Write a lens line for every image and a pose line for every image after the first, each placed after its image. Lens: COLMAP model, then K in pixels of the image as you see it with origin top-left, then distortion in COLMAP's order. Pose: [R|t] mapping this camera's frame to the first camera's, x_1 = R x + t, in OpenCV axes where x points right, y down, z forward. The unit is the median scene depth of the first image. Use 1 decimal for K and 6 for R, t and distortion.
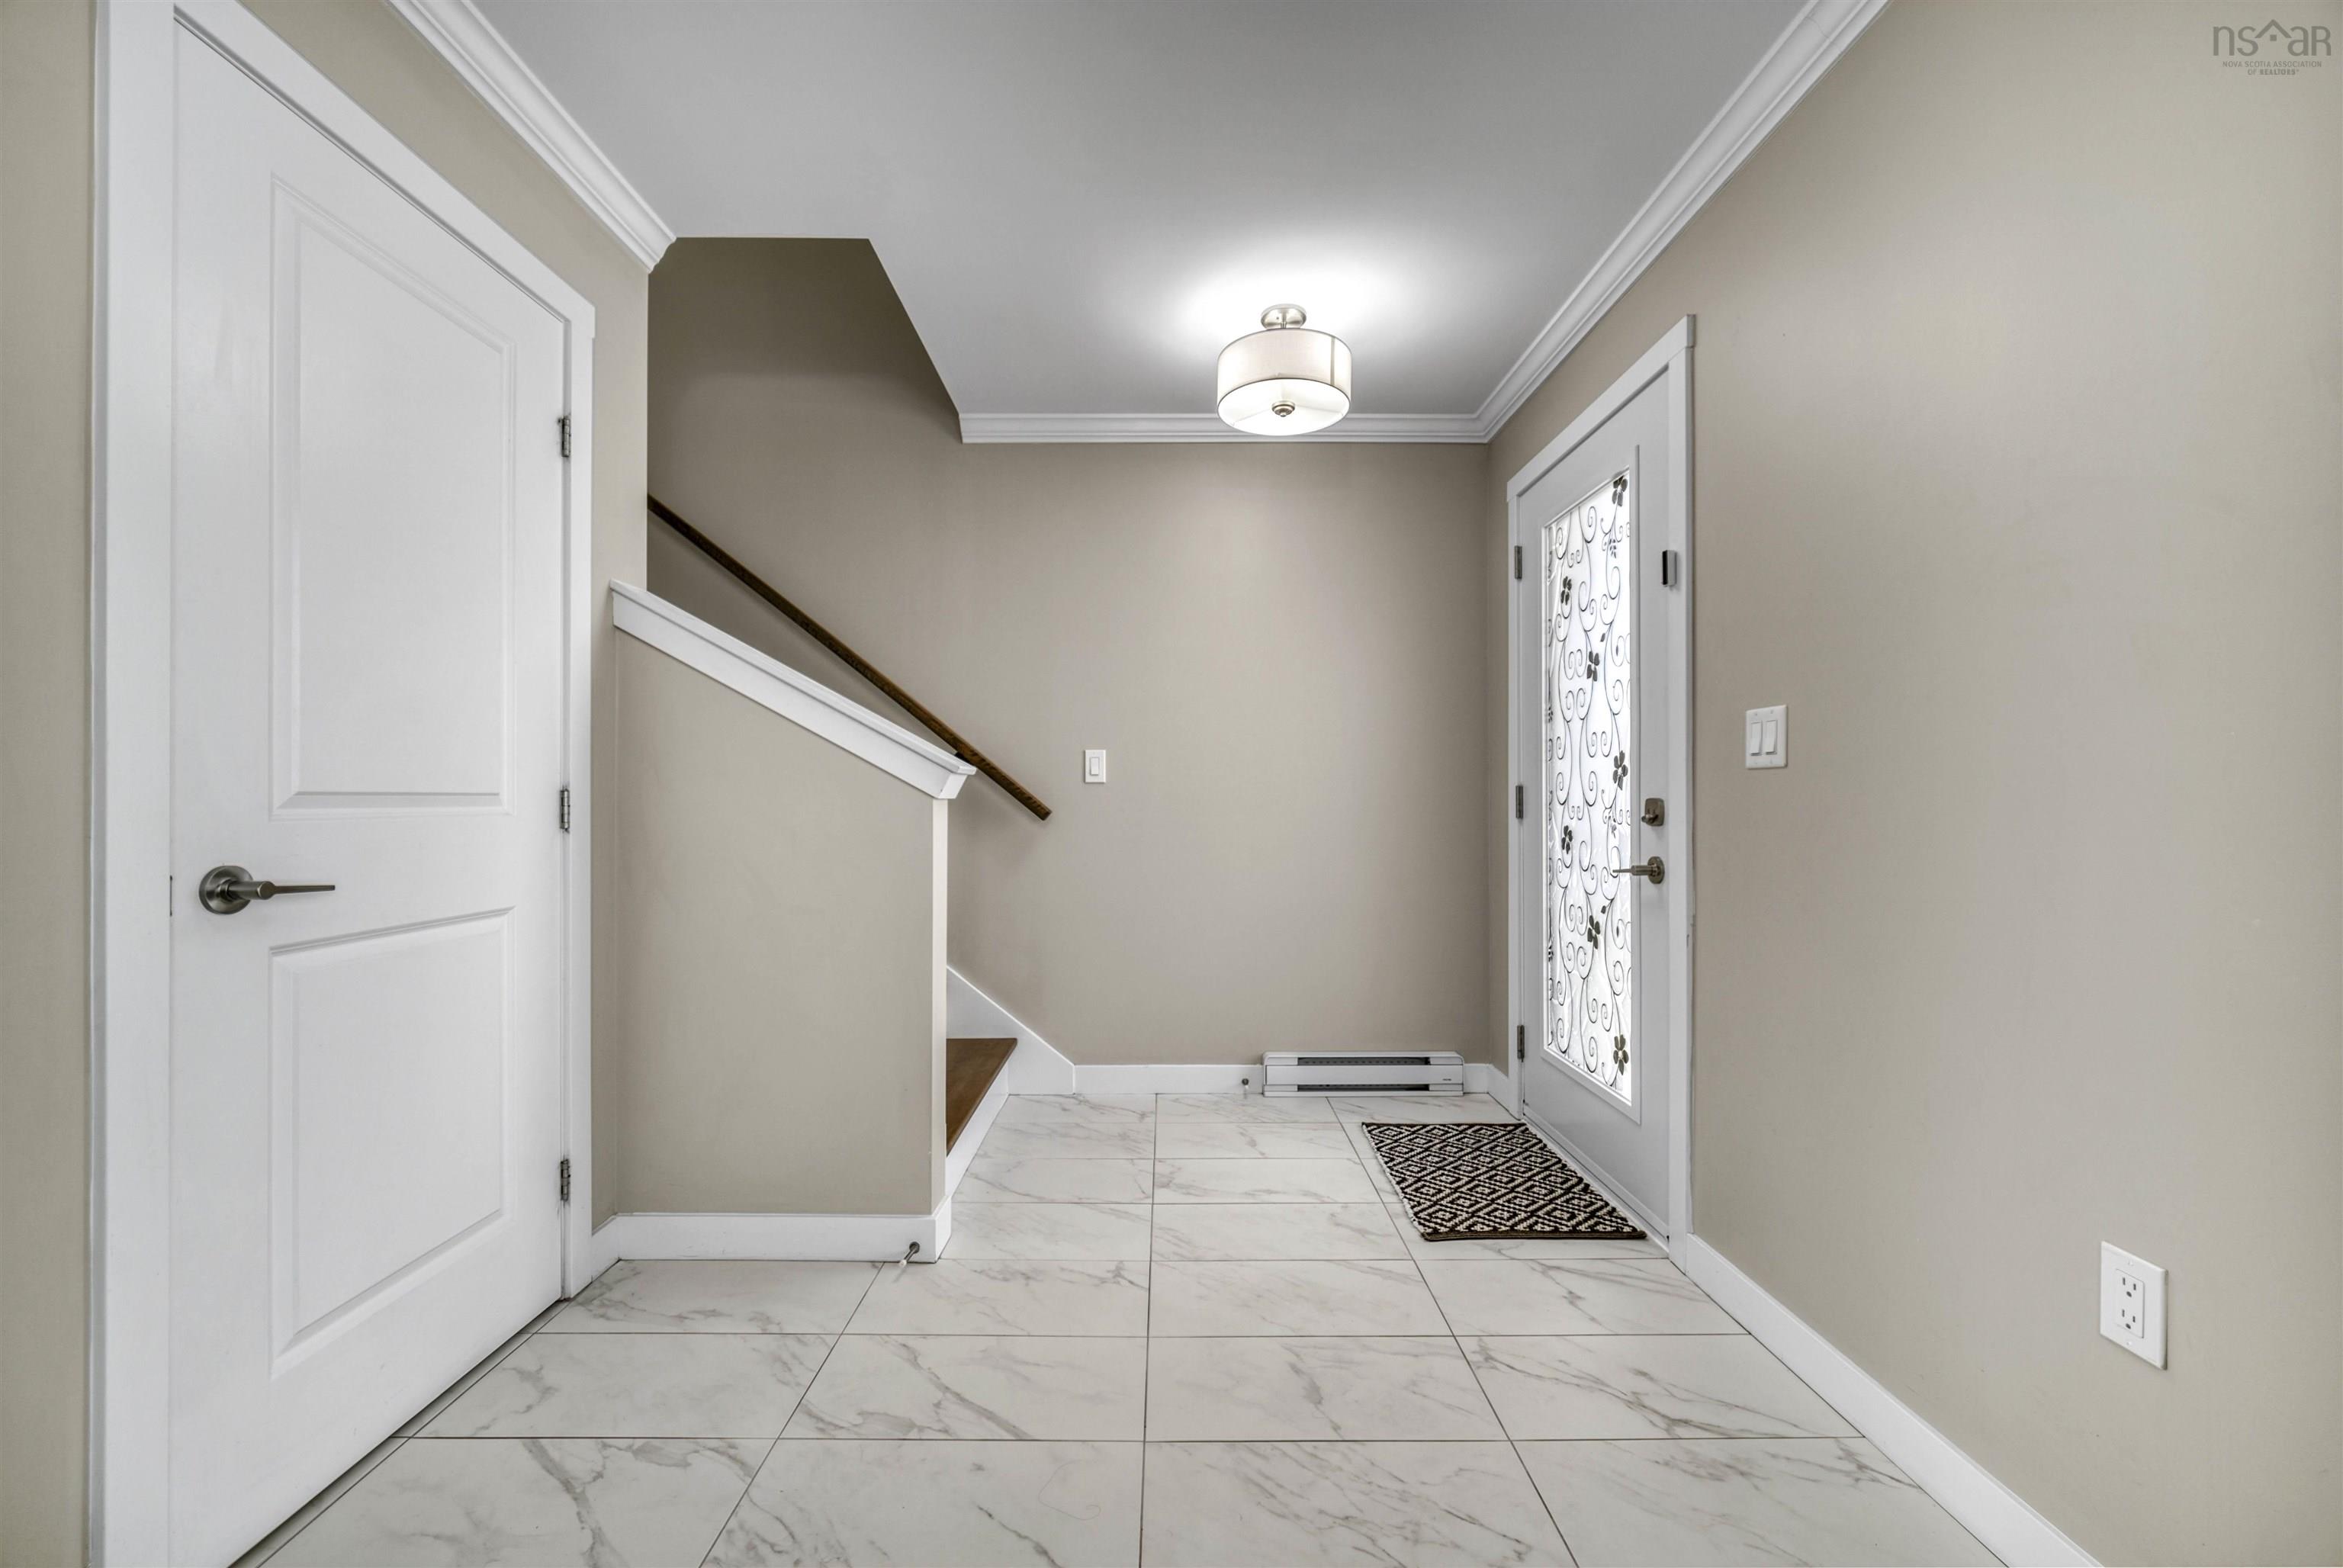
lens RADIAL K [[930.8, 0, 1168.0], [0, 930.8, 798.1], [0, 0, 1]] dist [-0.000340, 0.000269]
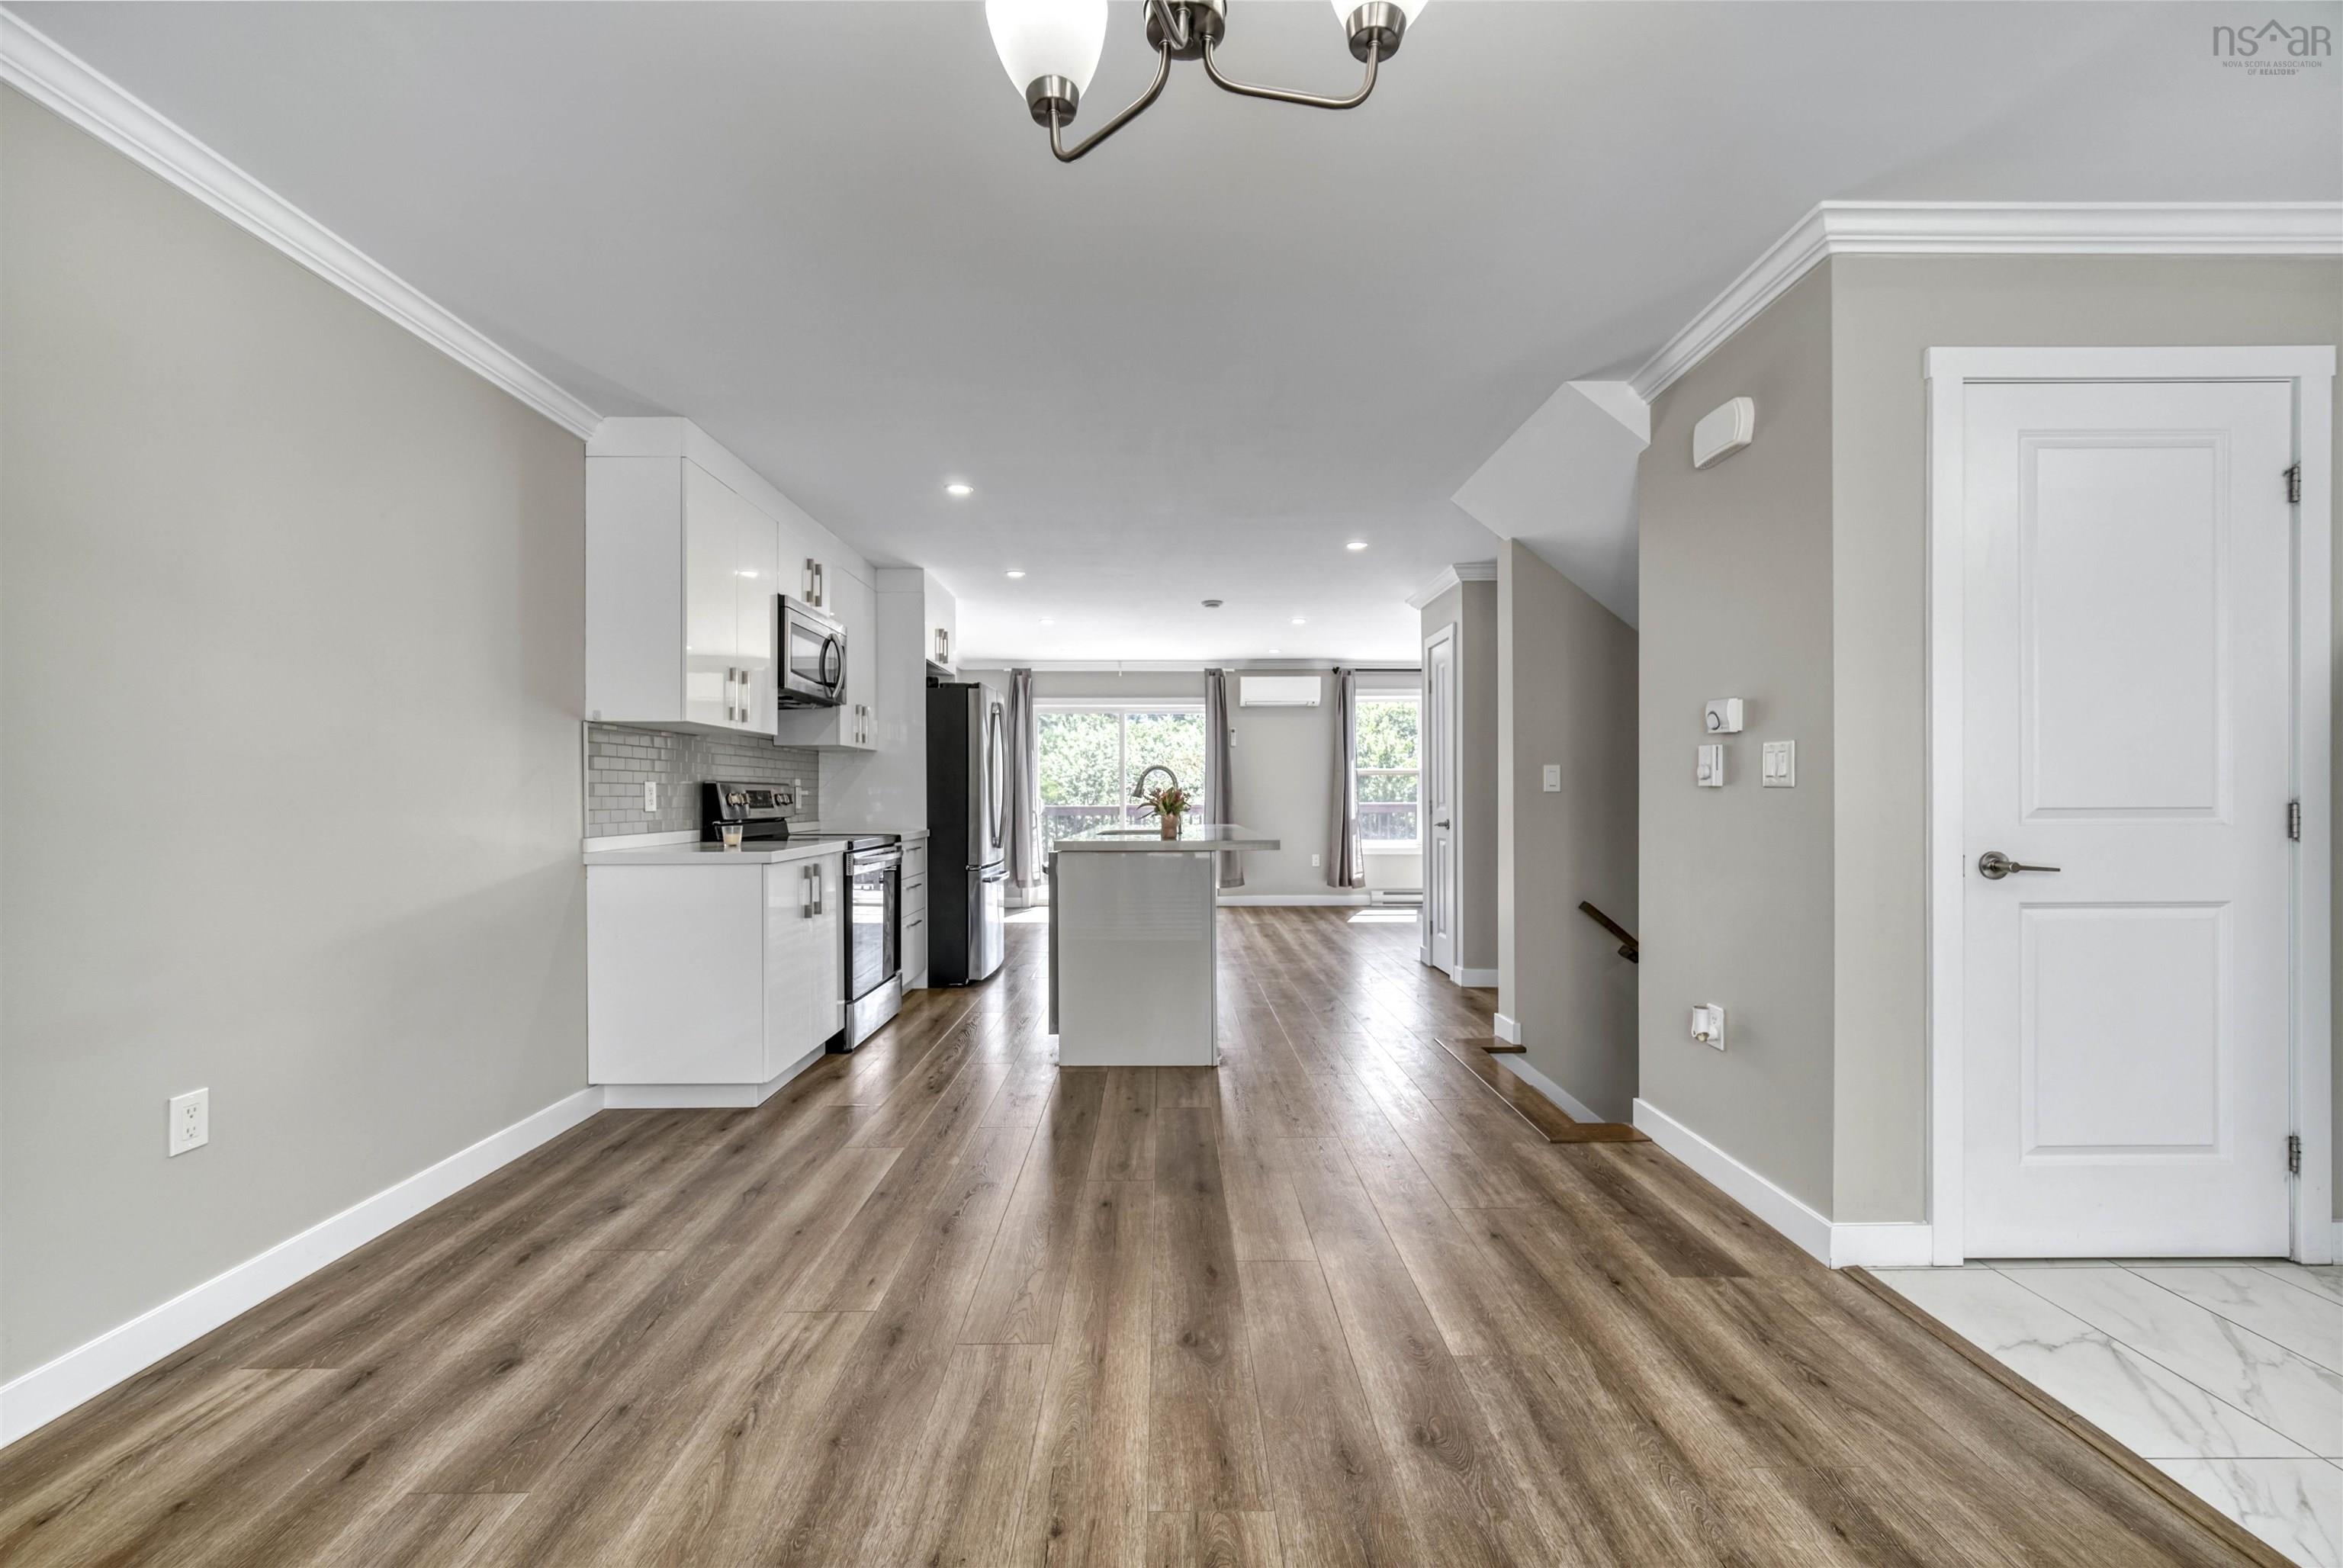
lens RADIAL K [[930.8, 0, 1168.0], [0, 930.8, 798.1], [0, 0, 1]] dist [-0.000340, 0.000269]
pose [[0.006150, 0.004019, -0.999973, 0.432786], [0.006047, 0.999973, 0.004056, -0.026051], [0.999963, -0.006072, 0.006125, -0.332055]]
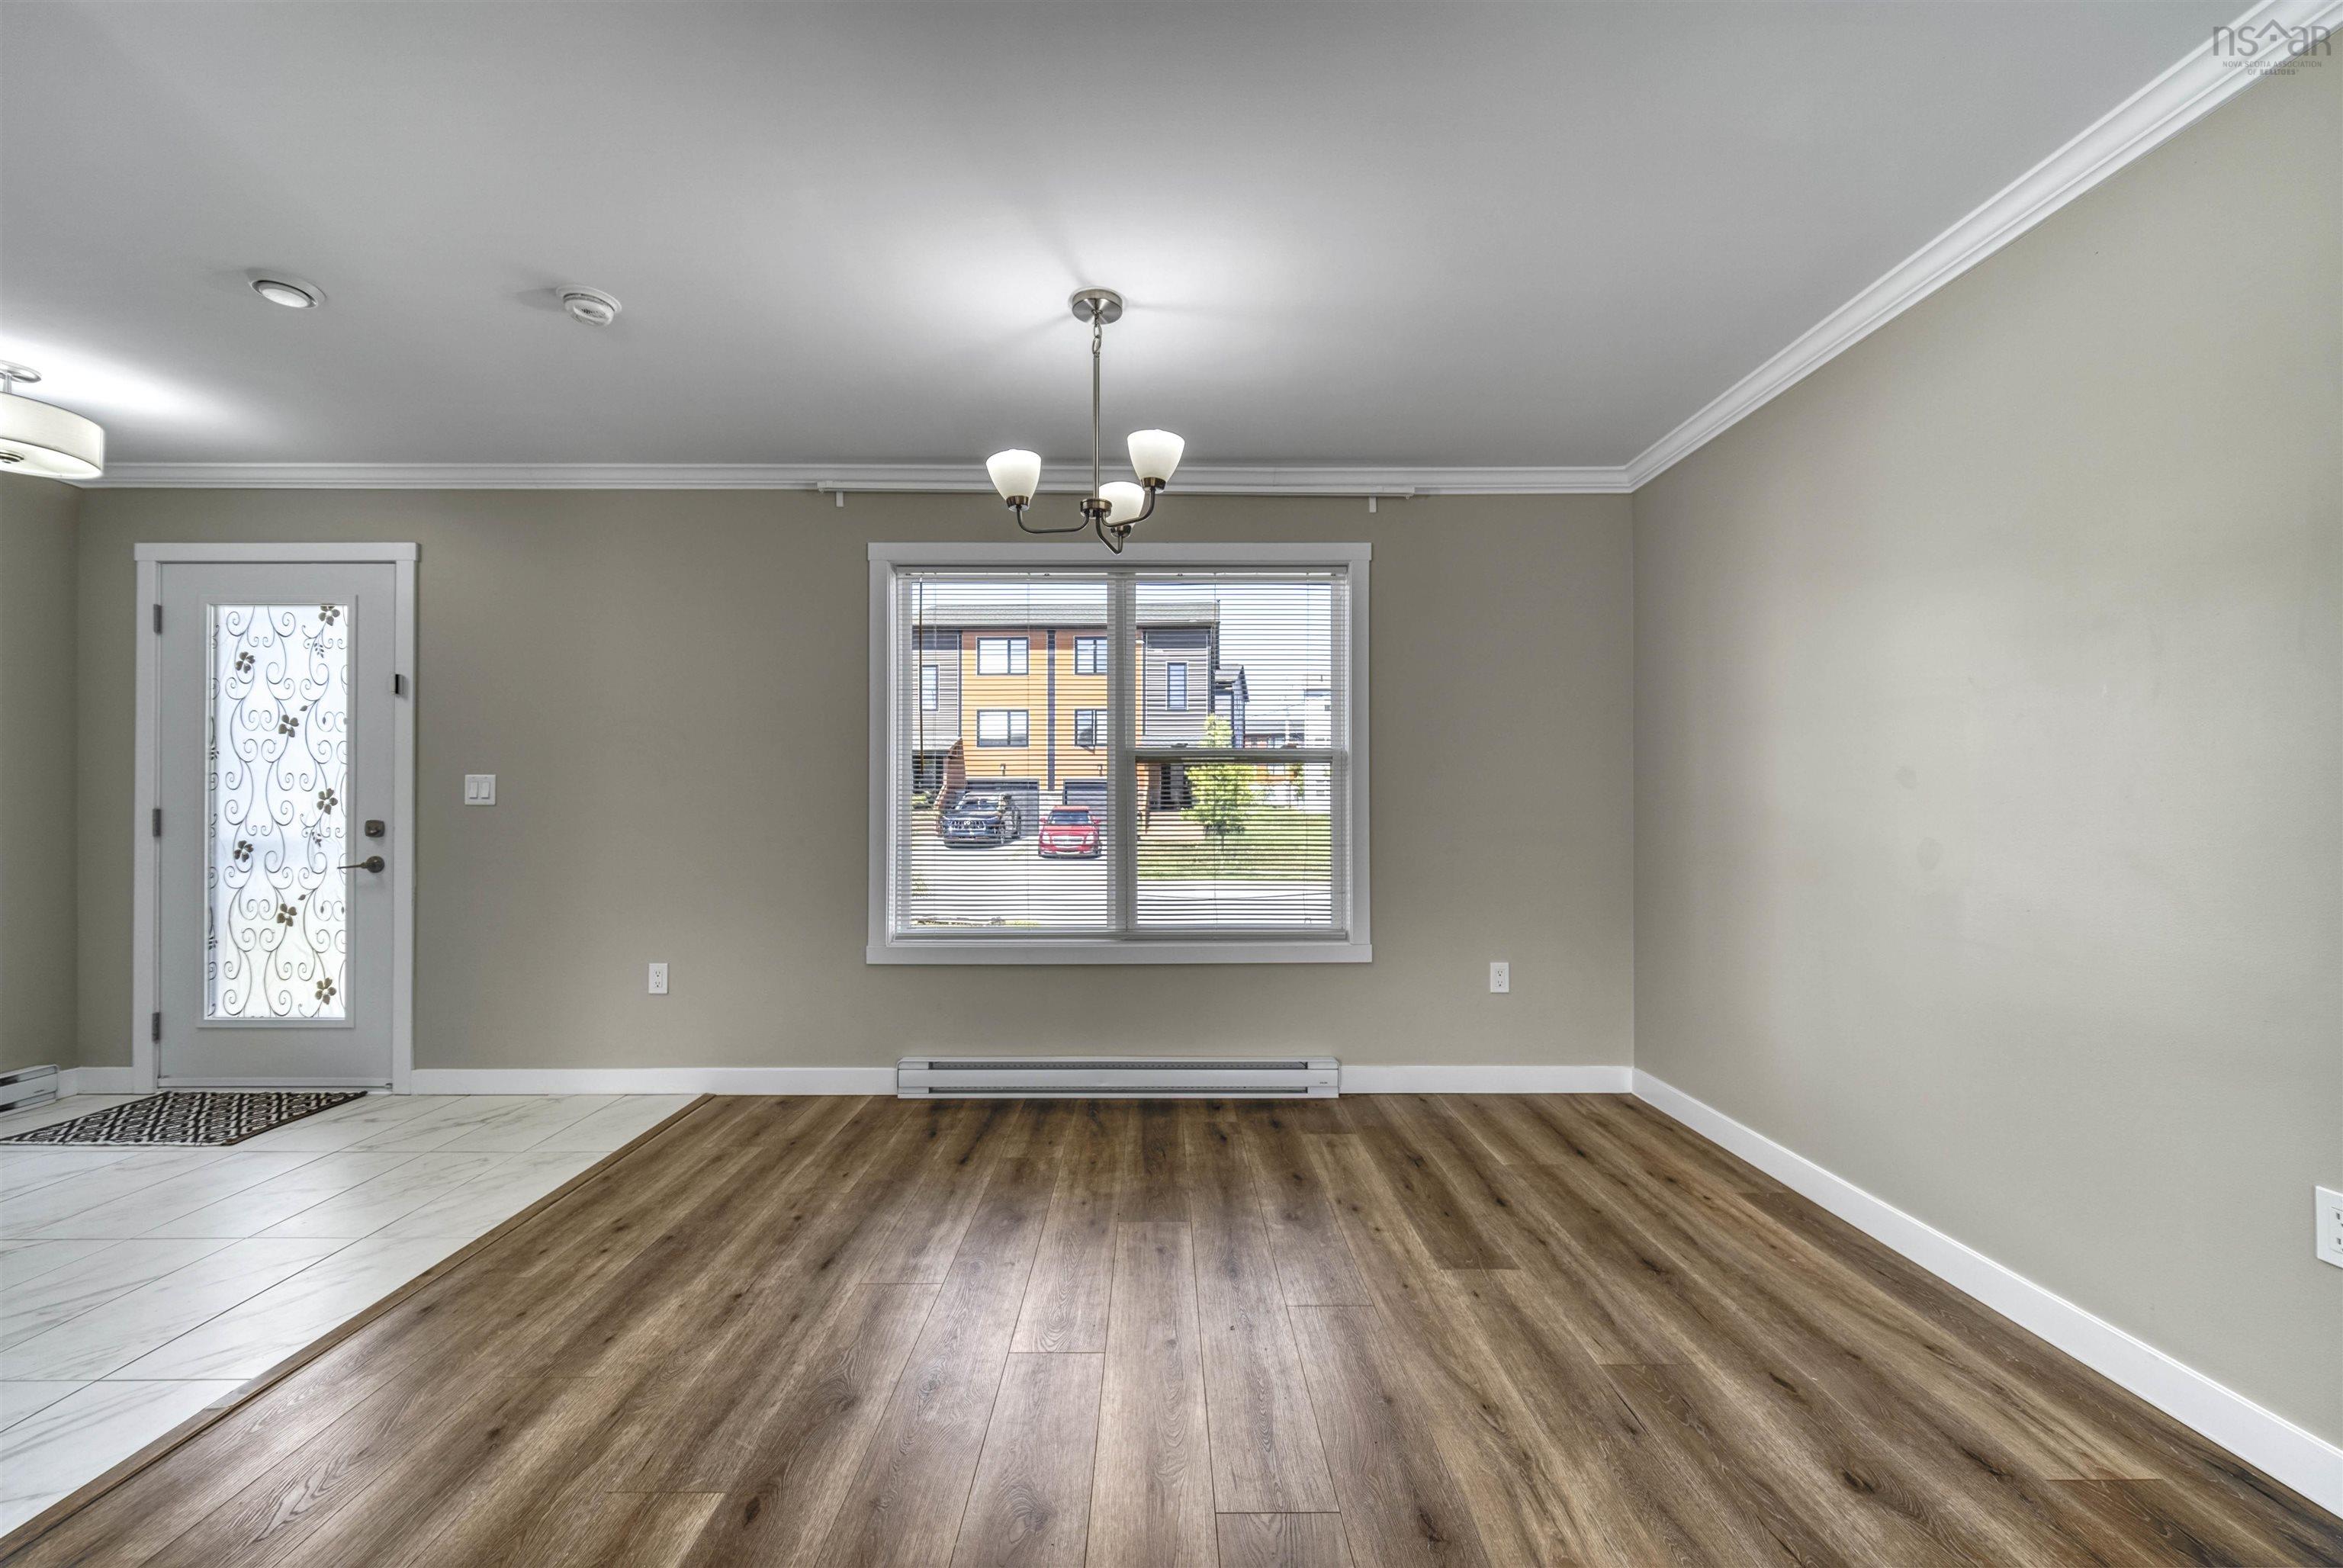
lens RADIAL K [[934.1, 0, 1165.2], [0, 934.1, 795.9], [0, 0, 1]] dist [-0.001055, 0.000234]
pose [[-0.008376, 0.013523, 0.999873, -1.217880], [-0.002407, 0.999905, -0.013543, -0.026045], [-0.999962, -0.002520, -0.008342, -0.397374]]
